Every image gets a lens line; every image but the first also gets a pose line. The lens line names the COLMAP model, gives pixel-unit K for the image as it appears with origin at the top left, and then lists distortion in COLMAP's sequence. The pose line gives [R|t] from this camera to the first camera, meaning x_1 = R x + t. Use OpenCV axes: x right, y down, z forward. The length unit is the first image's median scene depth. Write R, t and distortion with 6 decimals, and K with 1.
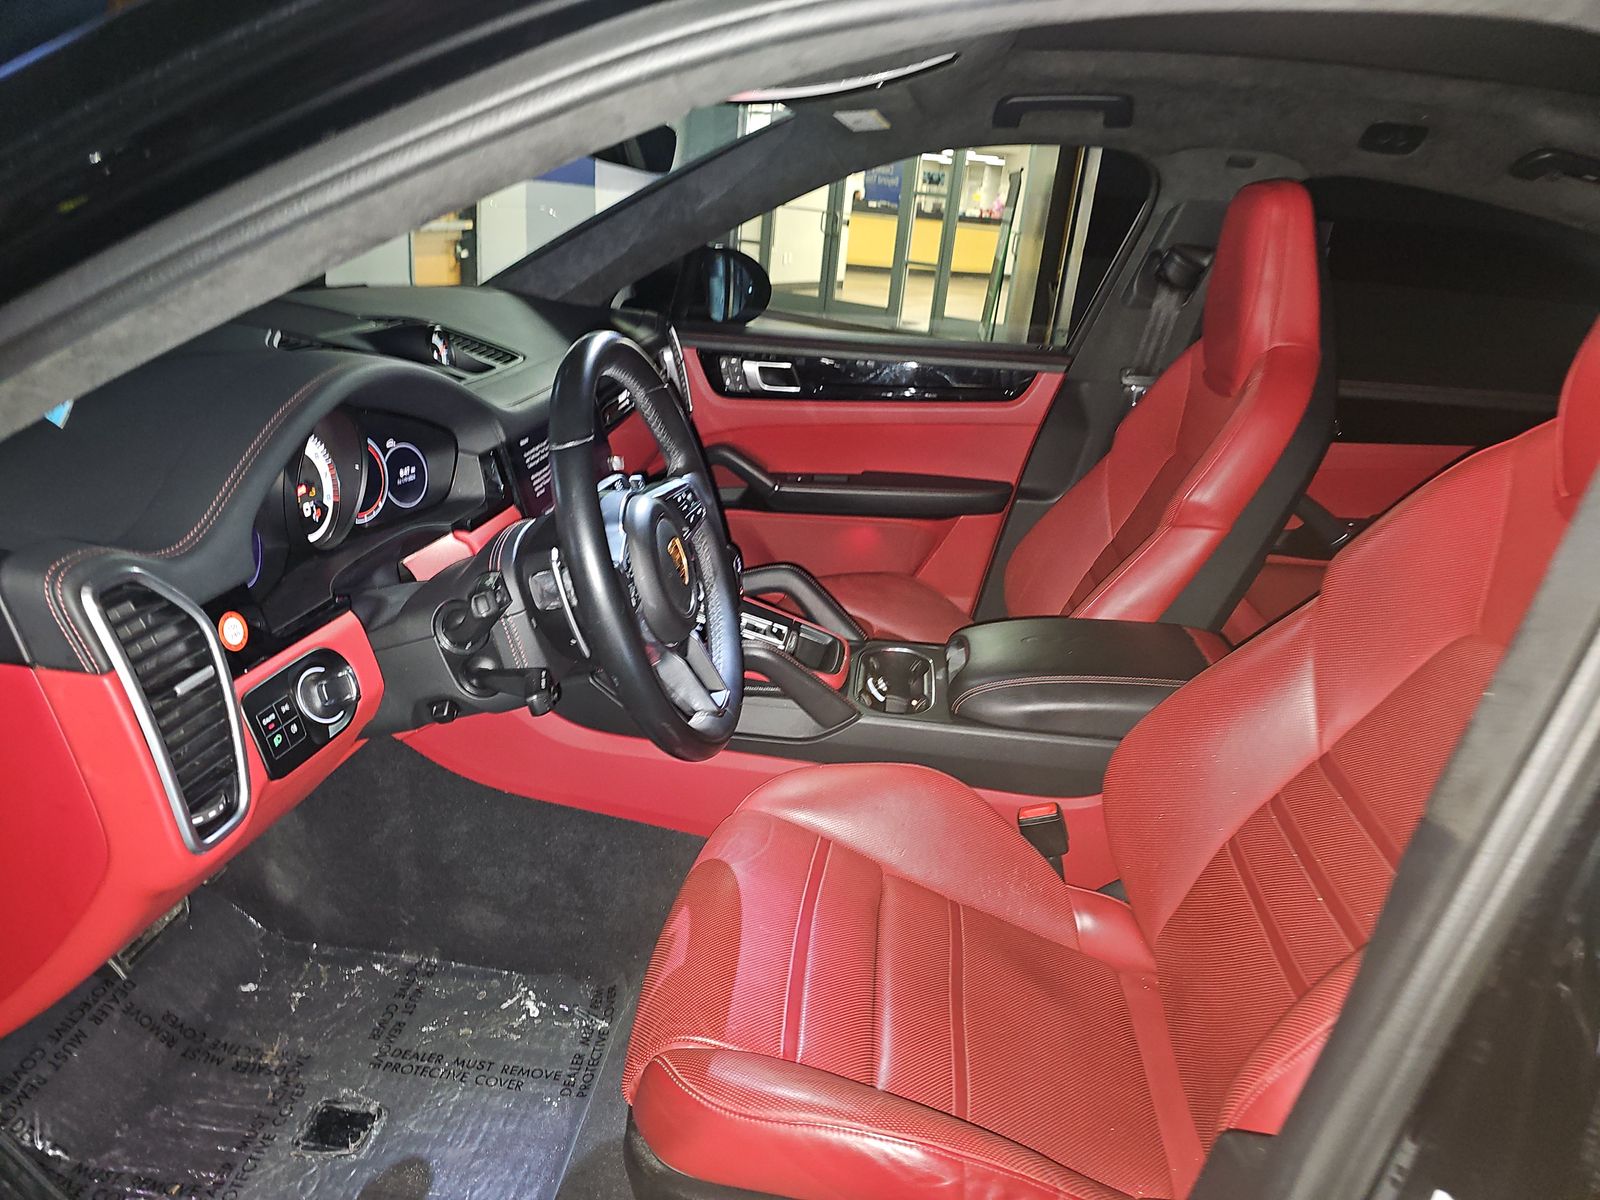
lens RADIAL K [[1075.1, 0, 823.1], [0, 1075.1, 609.9], [0, 0, 1]] dist [0.035237, -0.026191]
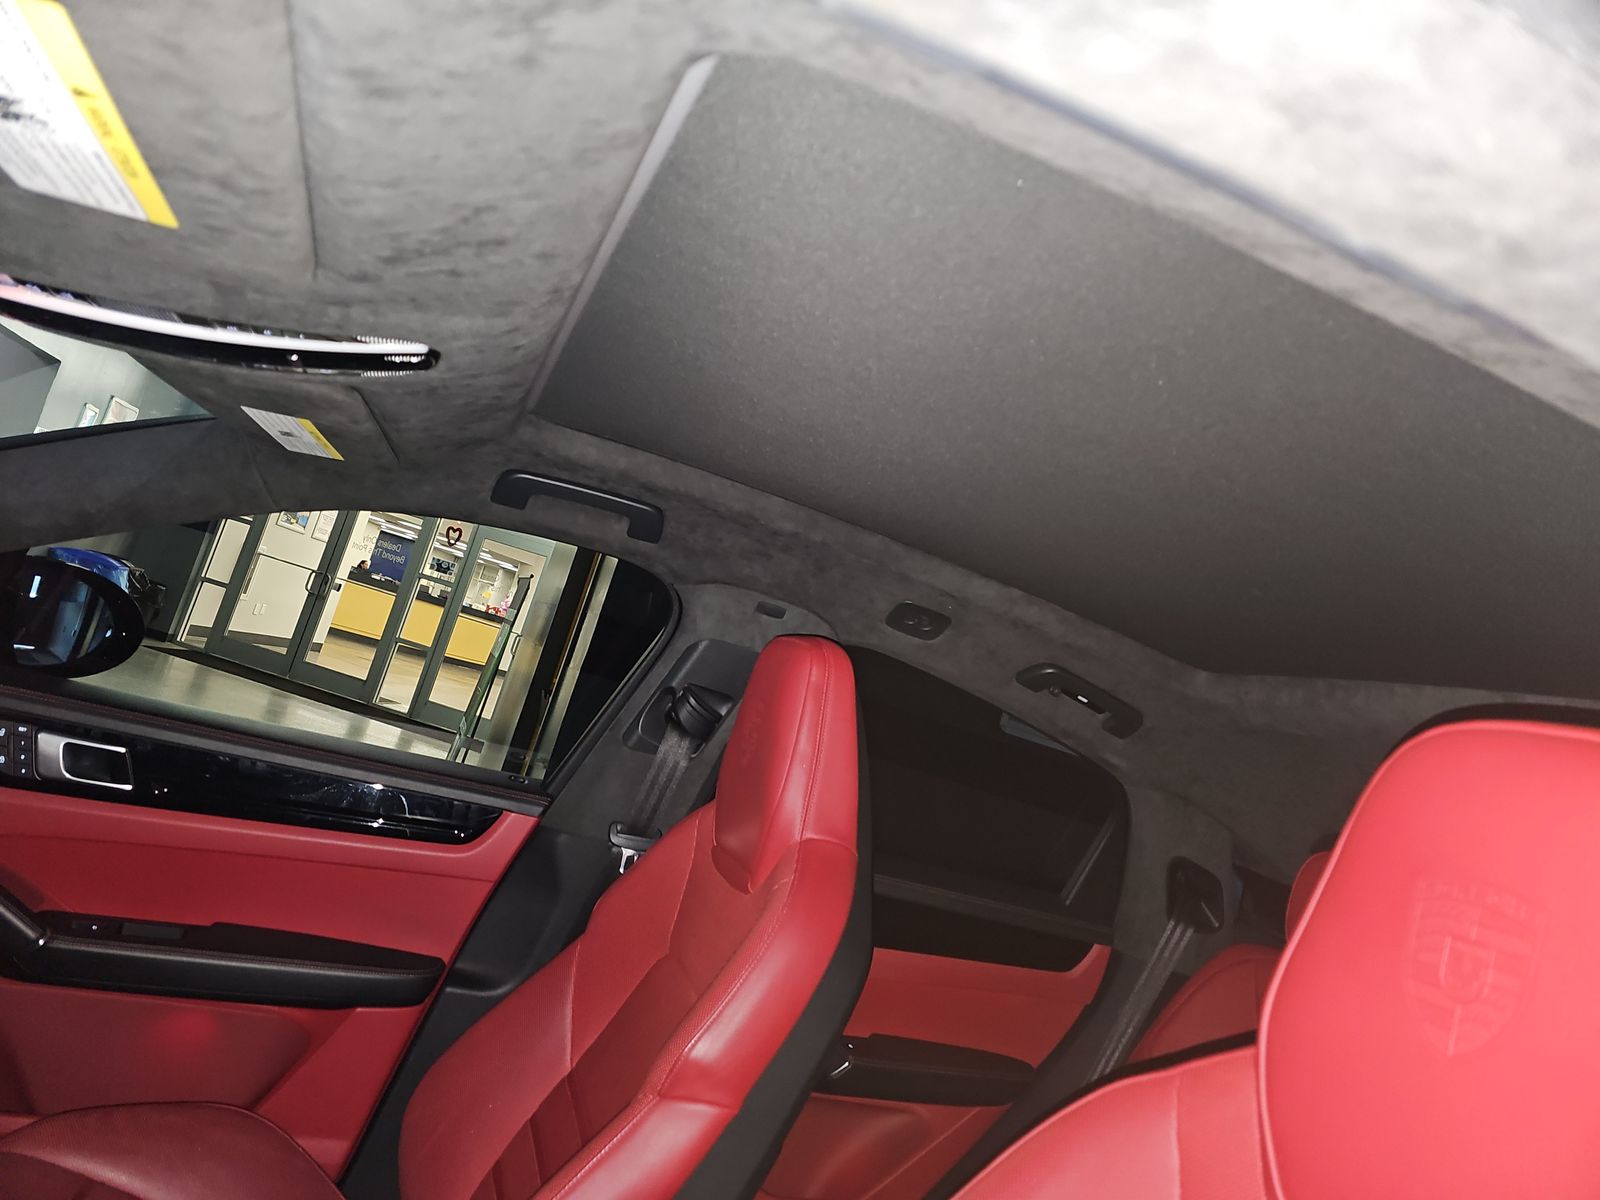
lens RADIAL K [[1075.1, 0, 804.9], [0, 1075.1, 603.3], [0, 0, 1]] dist [0.035237, -0.026191]
pose [[0.890128, 0.214369, 0.402141, 0.052676], [-0.052629, 0.924902, -0.376545, -0.082904], [-0.452661, 0.314009, 0.834564, 0.233805]]
